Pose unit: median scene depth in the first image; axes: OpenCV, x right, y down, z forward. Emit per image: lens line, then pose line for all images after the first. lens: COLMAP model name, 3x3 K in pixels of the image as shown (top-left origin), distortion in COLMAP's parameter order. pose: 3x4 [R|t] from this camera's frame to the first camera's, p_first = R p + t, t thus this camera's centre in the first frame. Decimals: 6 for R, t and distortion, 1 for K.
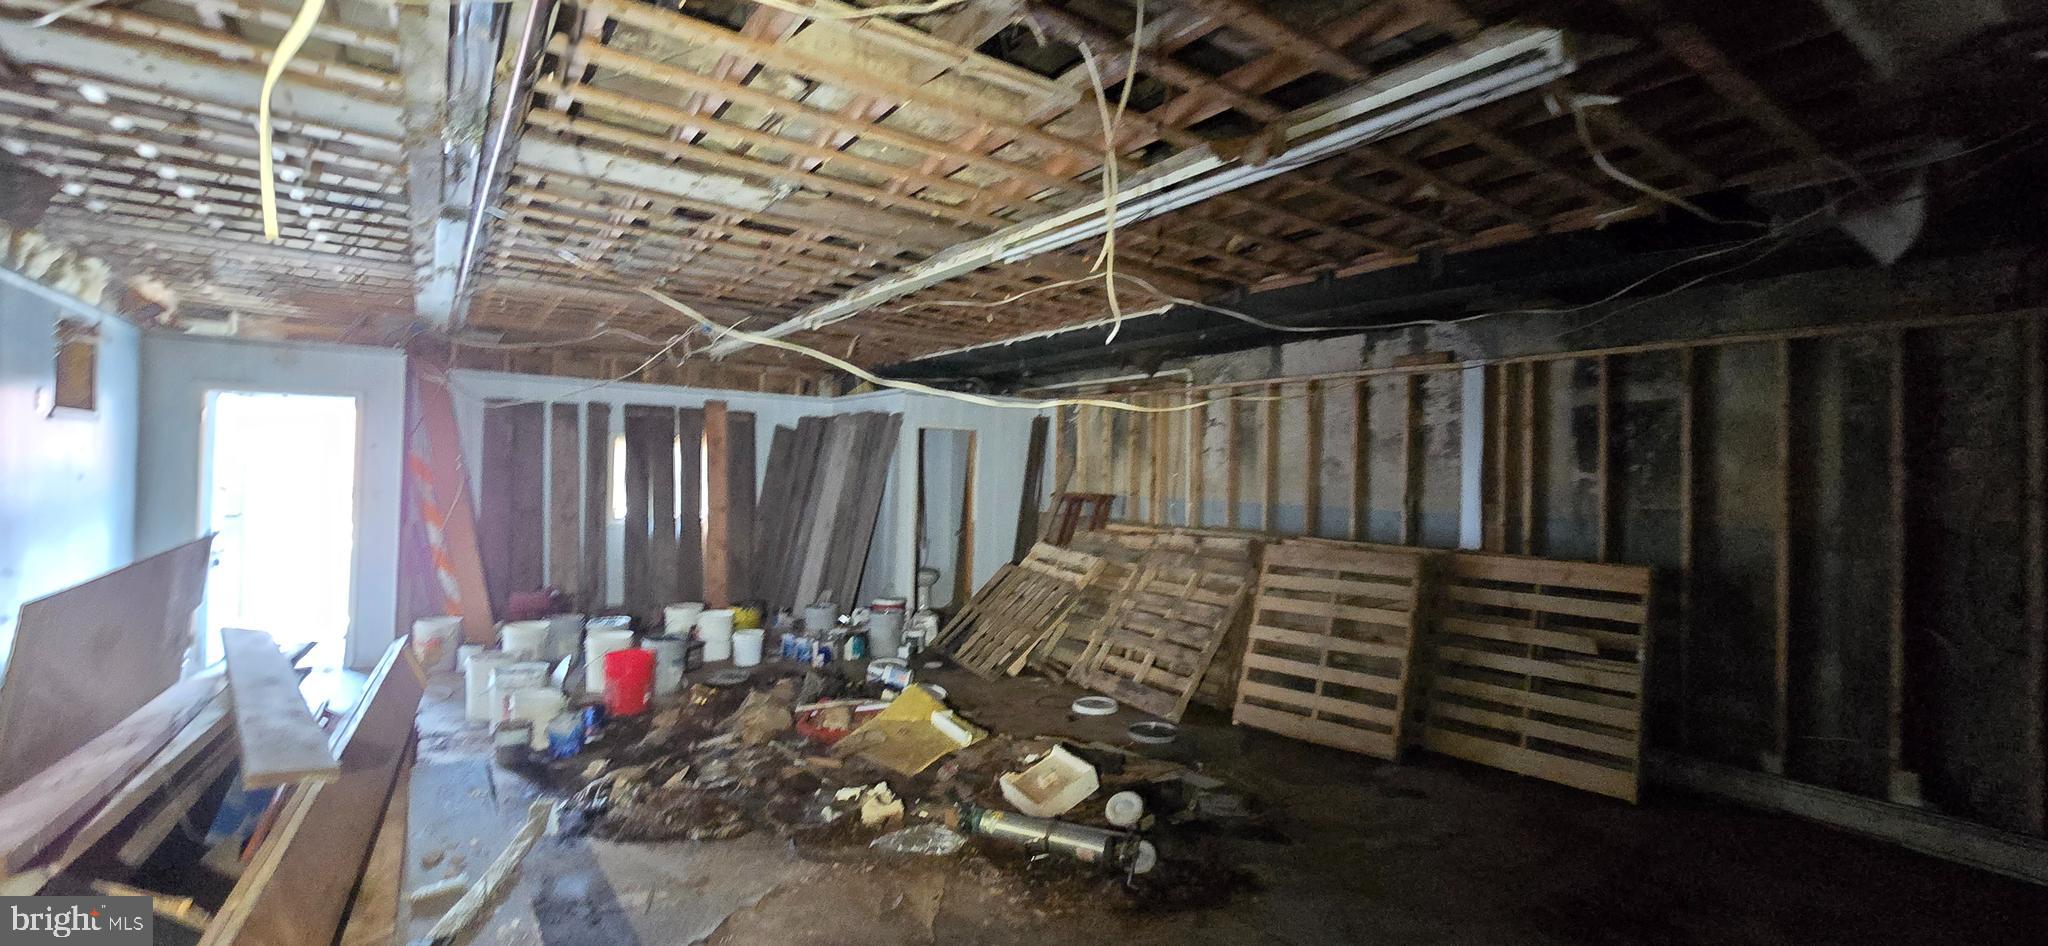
lens RADIAL K [[857.9, 0, 1032.4], [0, 857.9, 460.3], [0, 0, 1]] dist [-0.001339, -0.000003]
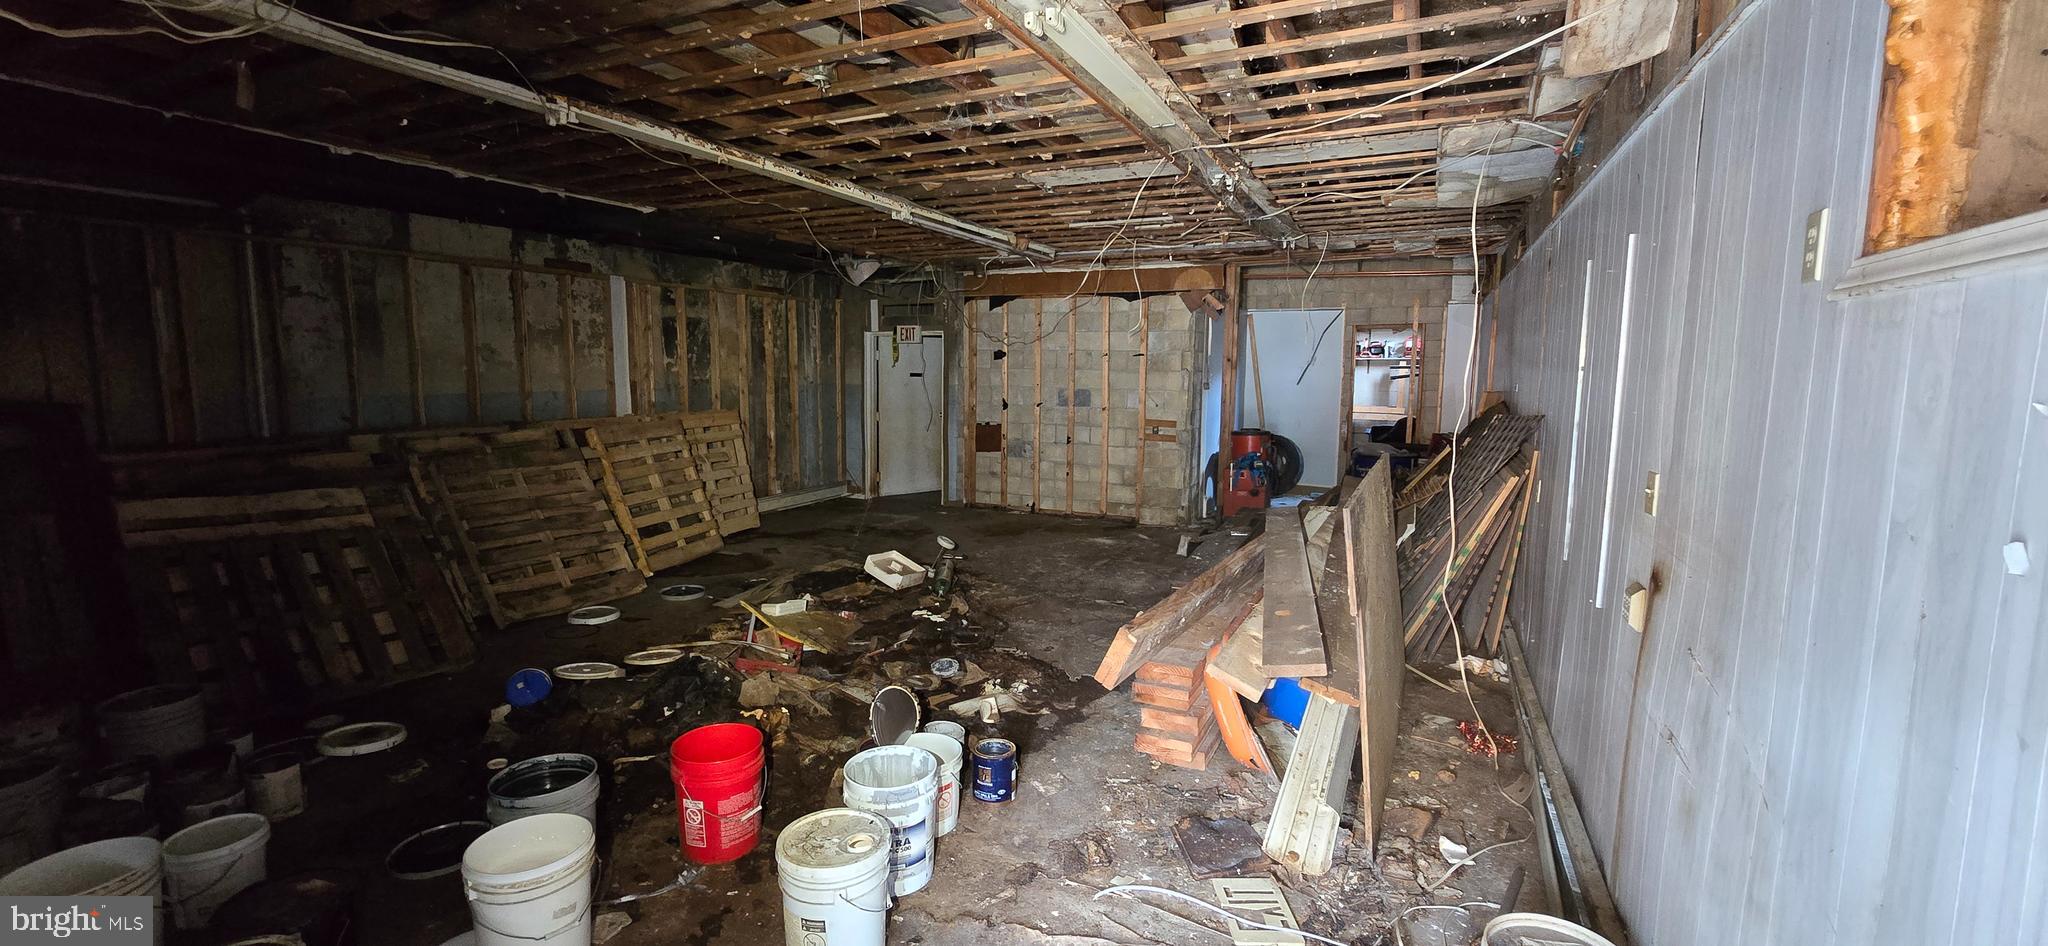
lens RADIAL K [[843.3, 0, 1021.1], [0, 843.3, 465.3], [0, 0, 1]] dist [-0.002110, 0.000345]
pose [[-0.464734, -0.126590, 0.876355, -0.953087], [-0.028900, 0.991369, 0.127878, -0.007878], [-0.884979, 0.034103, -0.464381, 1.022419]]
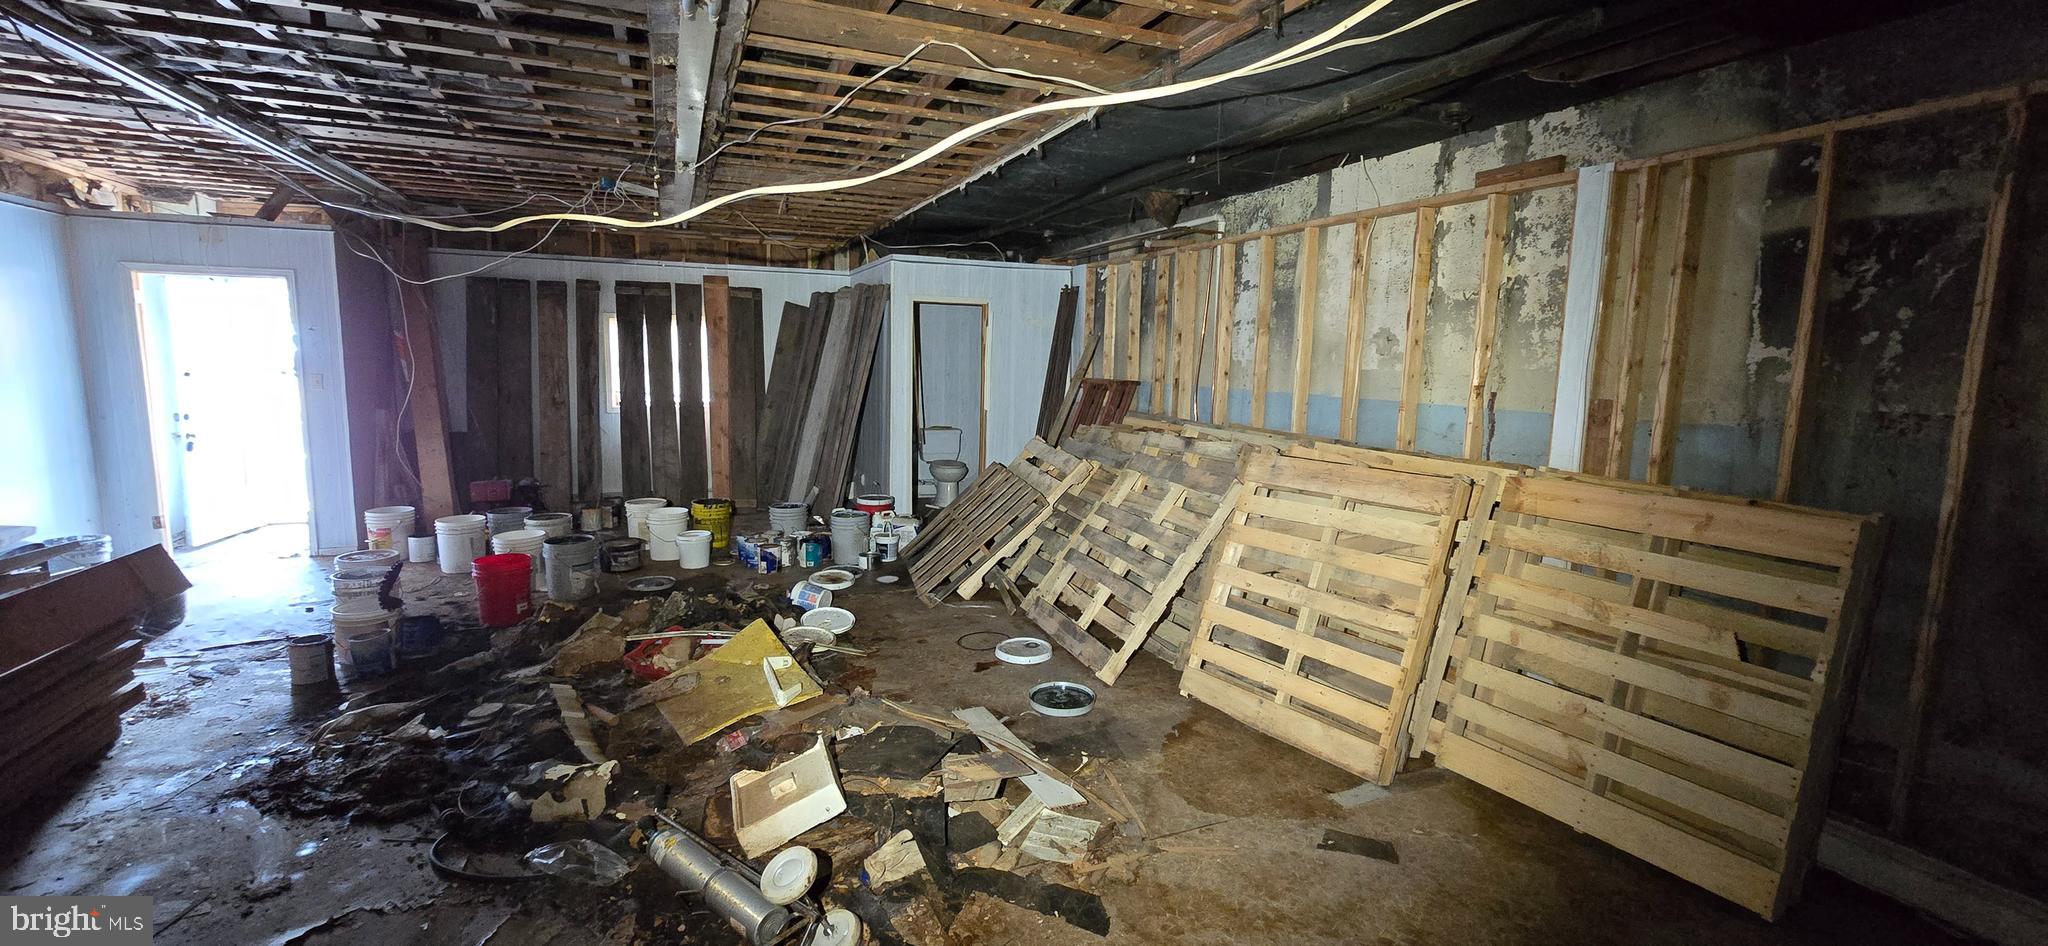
lens RADIAL K [[843.3, 0, 1021.1], [0, 843.3, 465.3], [0, 0, 1]] dist [-0.002110, 0.000345]
pose [[0.972507, 0.025815, -0.231440, 0.248304], [0.007674, 0.989744, 0.142644, 0.007031], [0.232749, -0.140498, 0.962335, 0.280135]]
